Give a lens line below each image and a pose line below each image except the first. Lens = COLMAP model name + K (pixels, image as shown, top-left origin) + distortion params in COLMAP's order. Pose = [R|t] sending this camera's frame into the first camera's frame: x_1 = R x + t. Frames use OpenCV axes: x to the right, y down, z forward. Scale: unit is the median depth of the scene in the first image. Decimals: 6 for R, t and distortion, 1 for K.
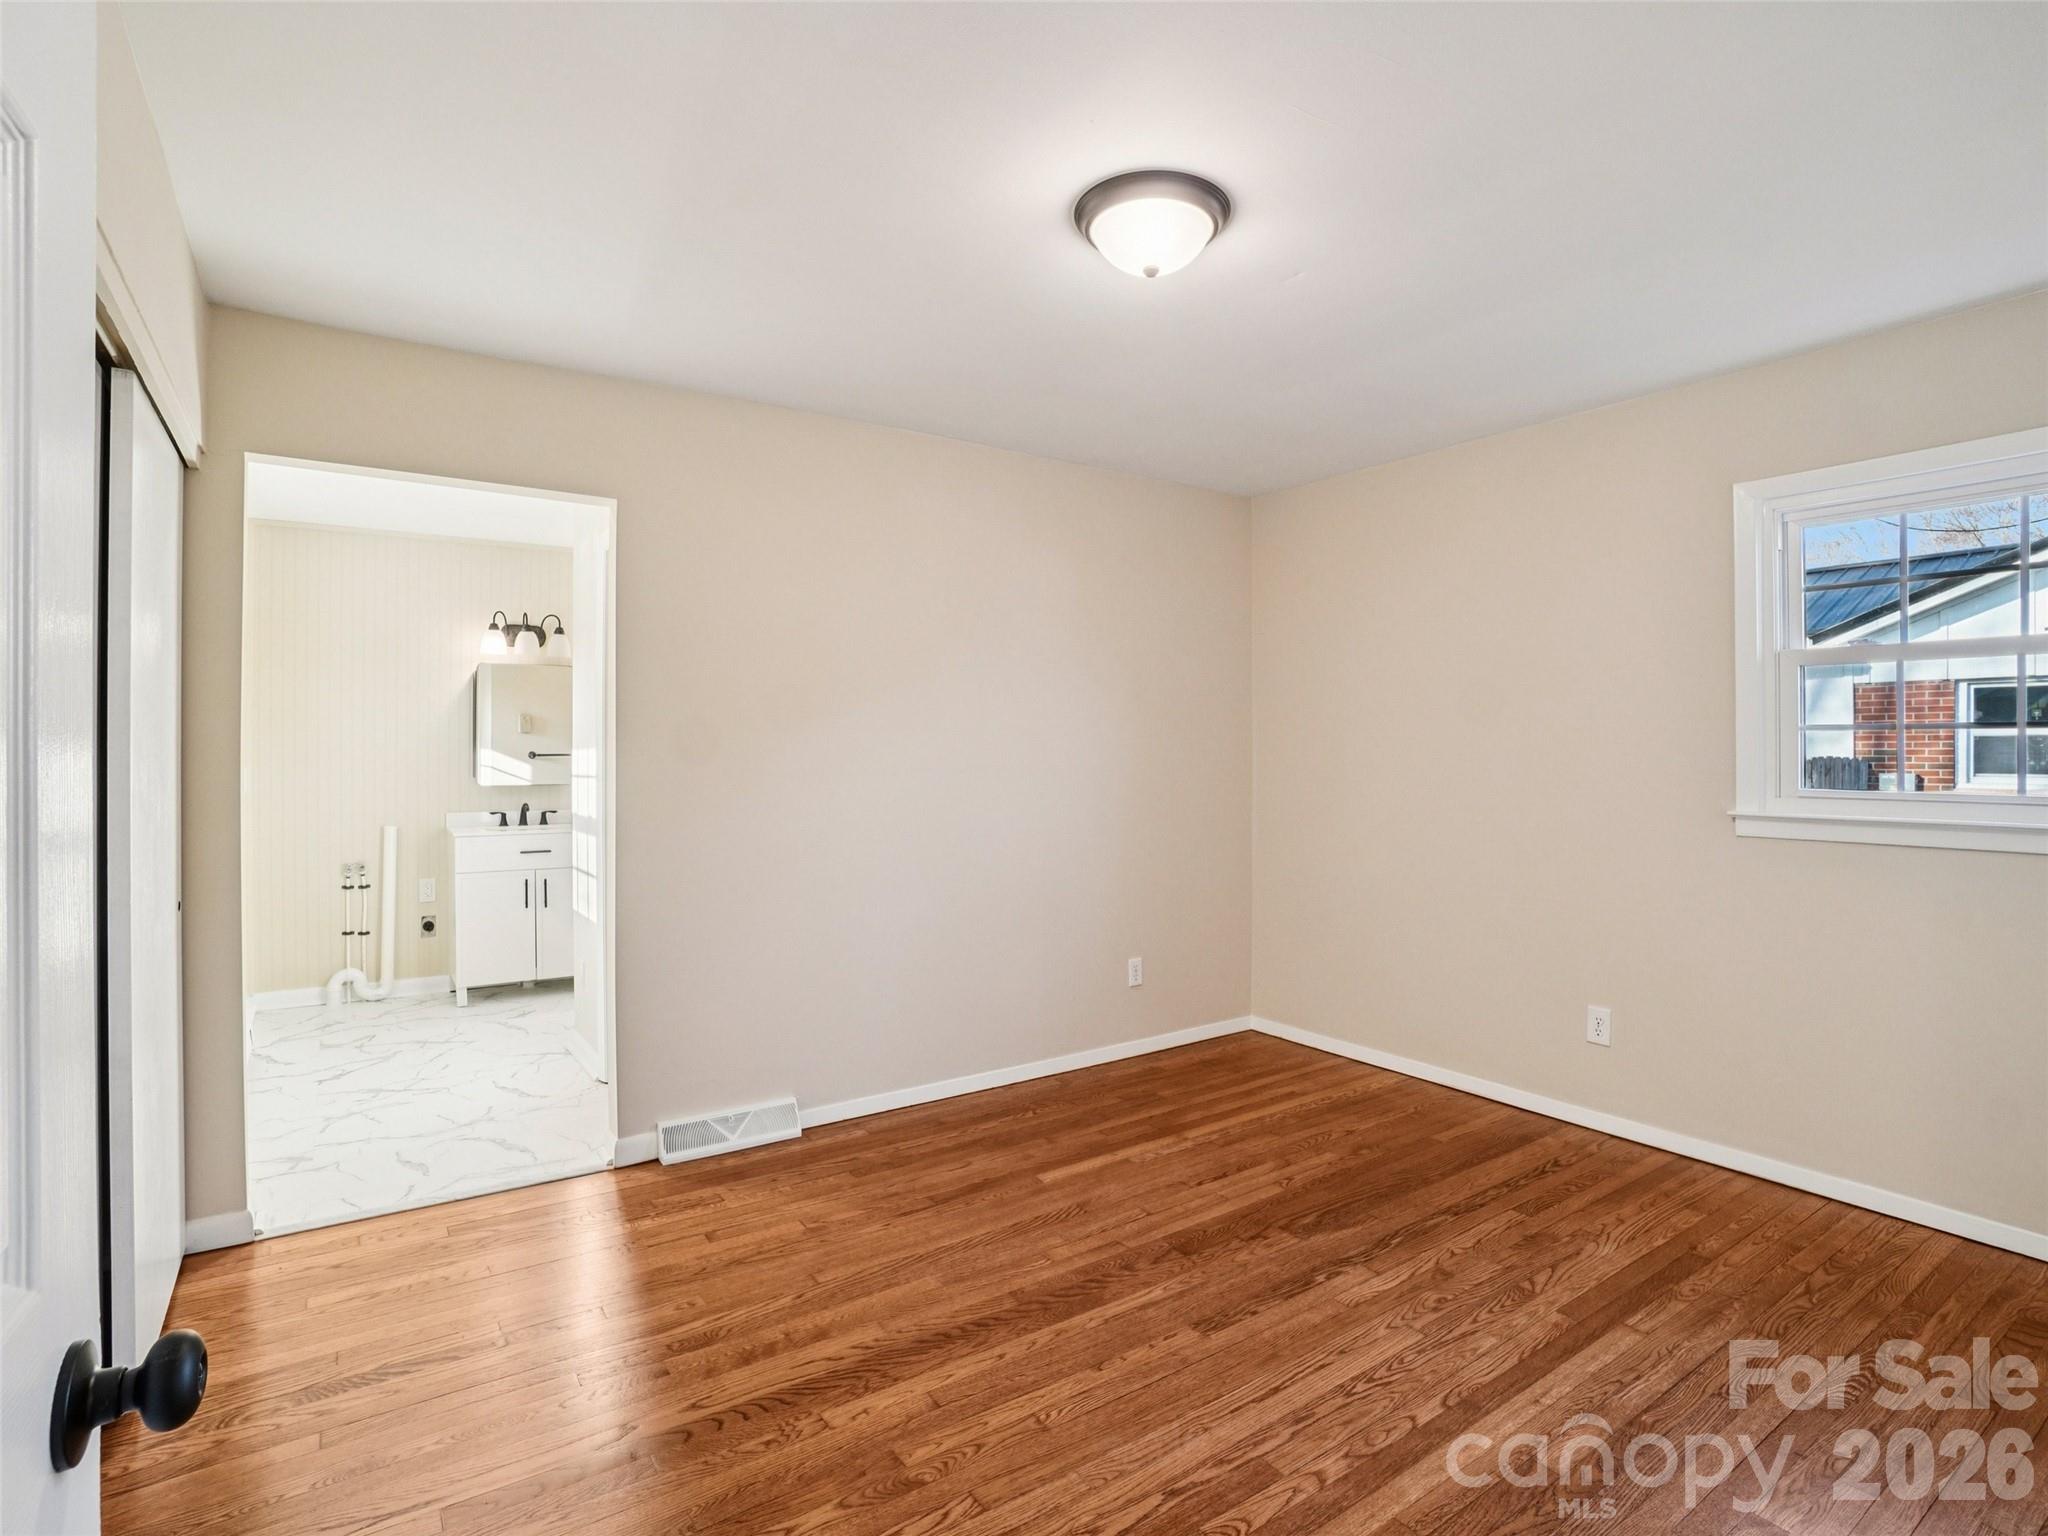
lens RADIAL K [[1019.0, 0, 1014.8], [0, 1019.0, 751.1], [0, 0, 1]] dist [-0.065580, 0.025877]
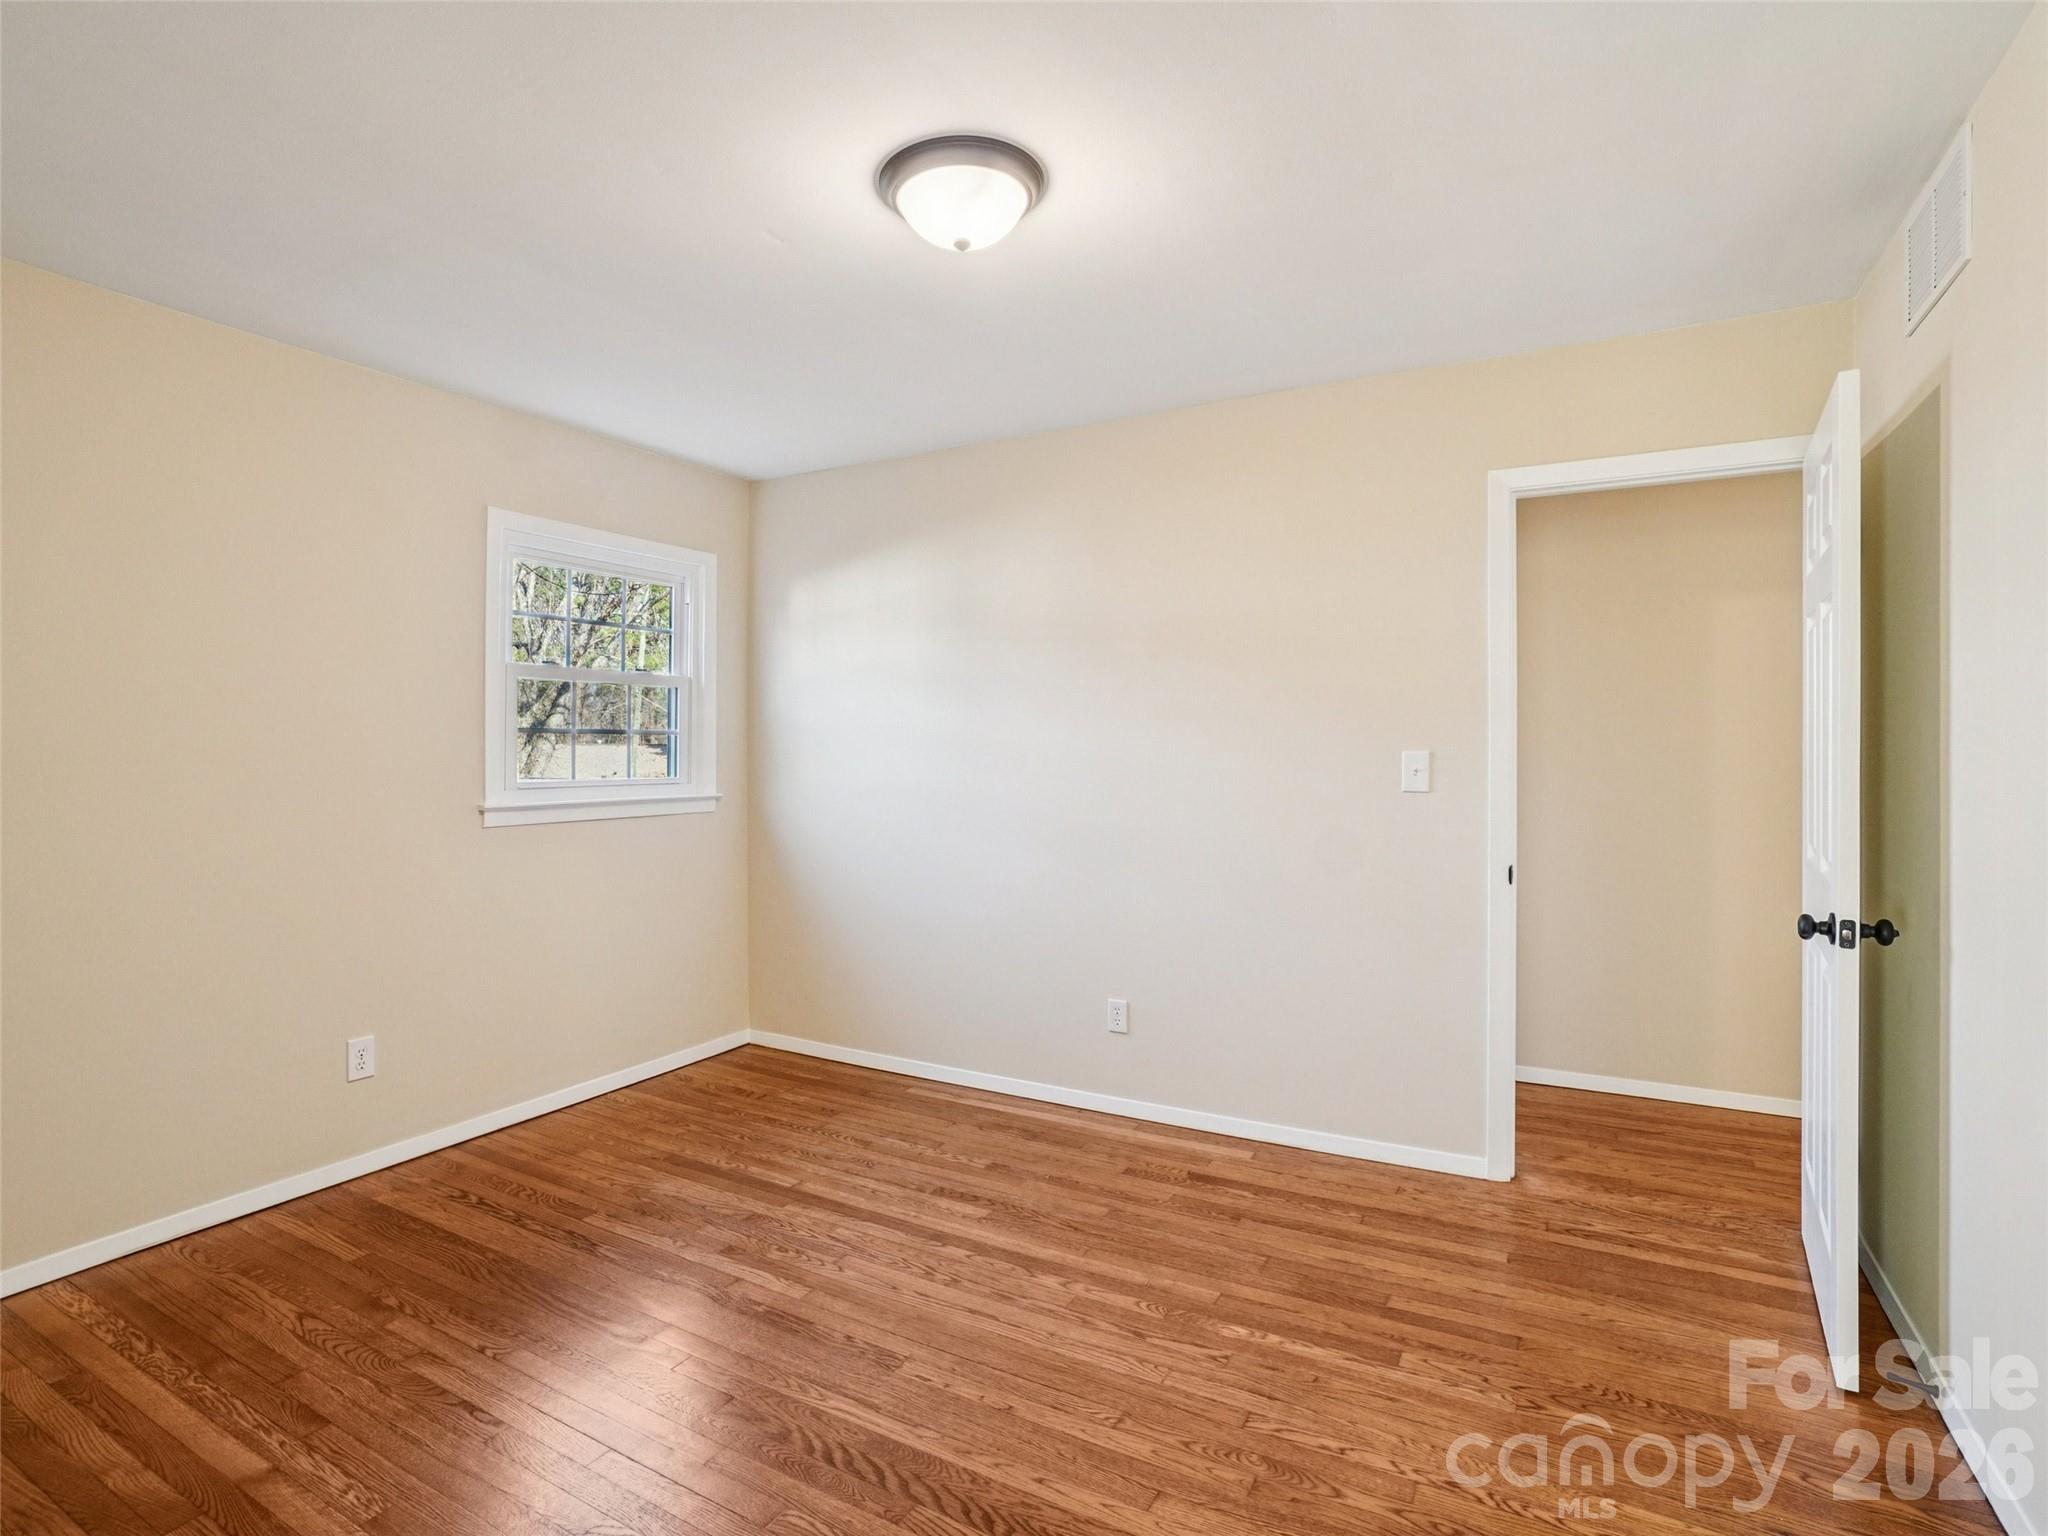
lens RADIAL K [[1005.6, 0, 1016.0], [0, 1005.6, 755.4], [0, 0, 1]] dist [-0.065741, 0.023560]
pose [[-0.435610, -0.004625, 0.900124, -0.837943], [0.001307, 0.999982, 0.005771, 0.001184], [-0.900135, 0.003691, -0.435596, 1.568975]]
